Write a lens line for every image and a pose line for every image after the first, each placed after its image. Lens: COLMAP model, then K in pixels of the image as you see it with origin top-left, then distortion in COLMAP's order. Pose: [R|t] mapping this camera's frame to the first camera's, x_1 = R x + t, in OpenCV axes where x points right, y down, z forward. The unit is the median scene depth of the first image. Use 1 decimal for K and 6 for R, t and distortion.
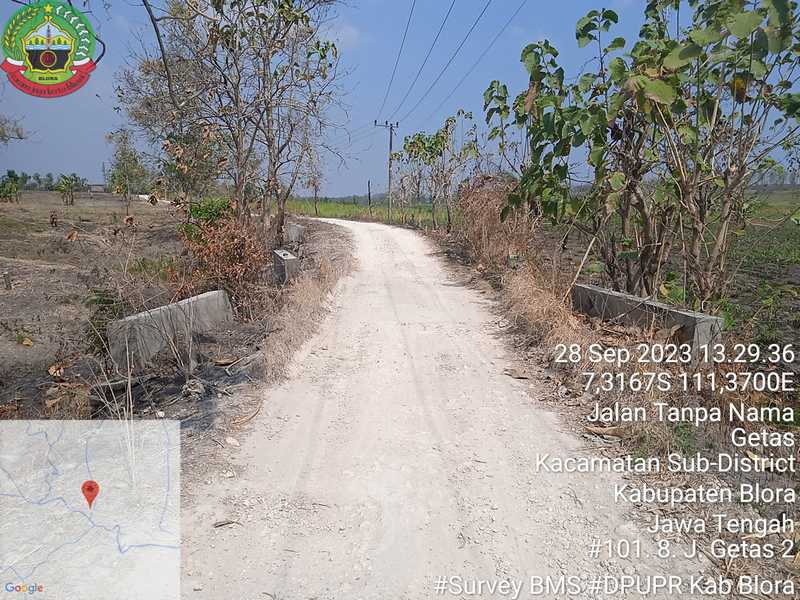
lens RADIAL K [[656.4, 0, 419.0], [0, 656.4, 299.2], [0, 0, 1]] dist [0.052926, -0.054491]
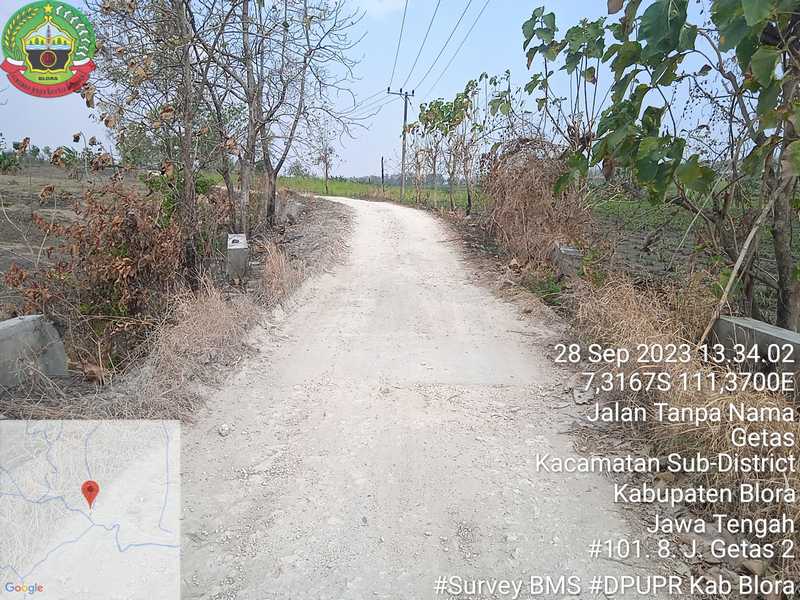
lens RADIAL K [[656.4, 0, 399.0], [0, 656.4, 304.8], [0, 0, 1]] dist [0.052926, -0.054491]
pose [[0.998316, 0.023971, -0.052835, 0.004083], [-0.022031, 0.999073, 0.036995, -0.015477], [0.053673, -0.035768, 0.997918, 0.157339]]
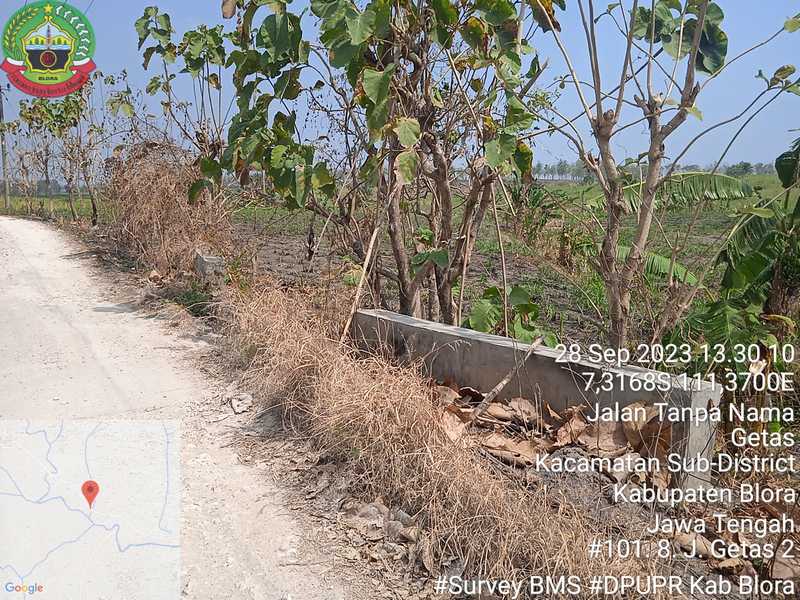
lens RADIAL K [[656.4, 0, 395.6], [0, 656.4, 304.2], [0, 0, 1]] dist [0.052926, -0.054491]
pose [[0.890579, -0.071062, 0.449242, 0.004369], [0.061532, 0.997463, 0.035800, -0.015878], [-0.450647, -0.004240, 0.892692, 0.162897]]
